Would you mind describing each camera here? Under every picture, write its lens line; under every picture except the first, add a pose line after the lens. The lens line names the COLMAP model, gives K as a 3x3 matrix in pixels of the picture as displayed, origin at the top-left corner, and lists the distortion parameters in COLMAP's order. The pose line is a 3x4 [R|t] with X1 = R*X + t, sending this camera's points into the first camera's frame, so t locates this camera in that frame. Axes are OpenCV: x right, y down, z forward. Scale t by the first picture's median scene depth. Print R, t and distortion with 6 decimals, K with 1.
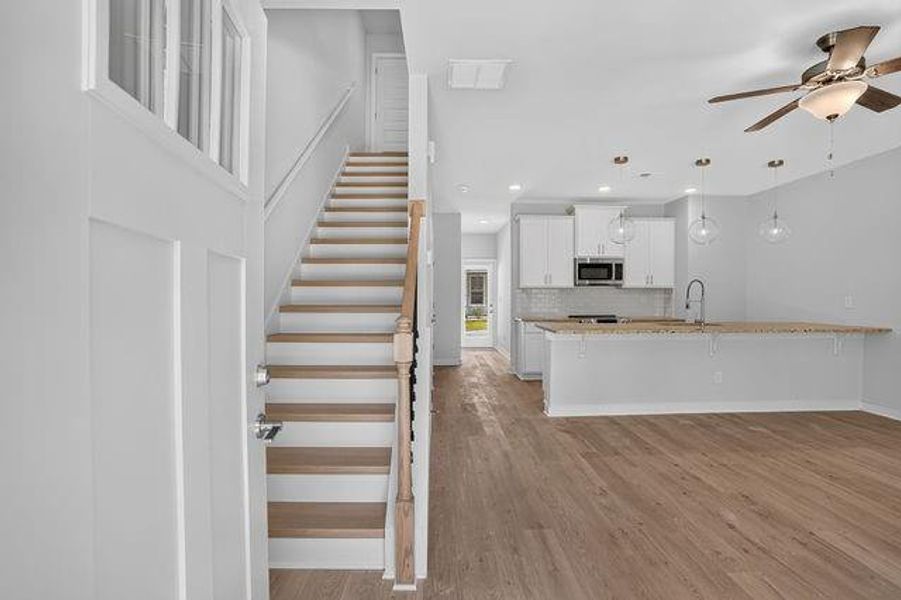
lens RADIAL K [[455.9, 0, 450.2], [0, 455.9, 298.5], [0, 0, 1]] dist [-0.036901, 0.009066]
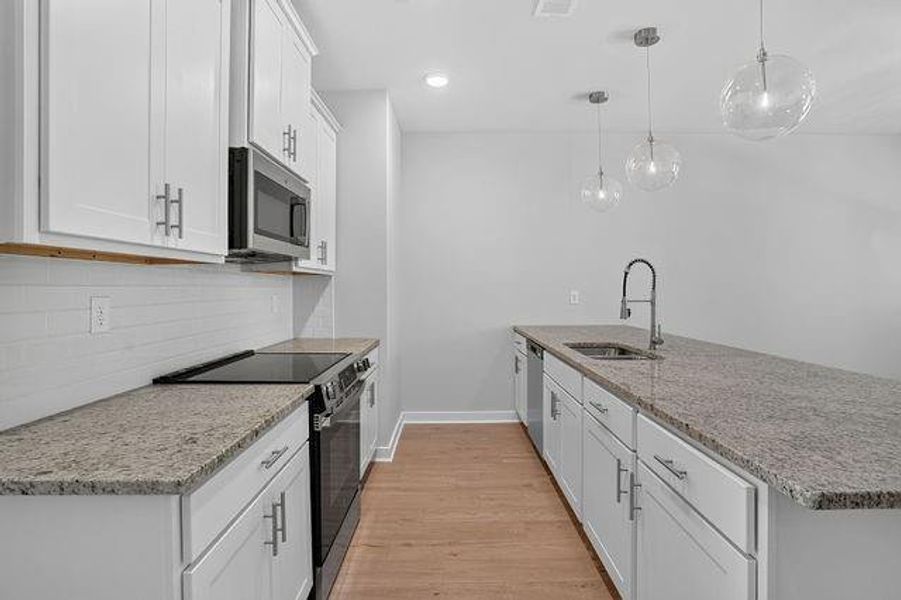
lens RADIAL K [[455.9, 0, 448.3], [0, 455.9, 284.4], [0, 0, 1]] dist [-0.036901, 0.009066]
pose [[0.030616, 0.009450, 0.999487, 0.033261], [0.015645, 0.999828, -0.009933, -0.012381], [-0.999409, 0.015941, 0.030463, 1.235850]]
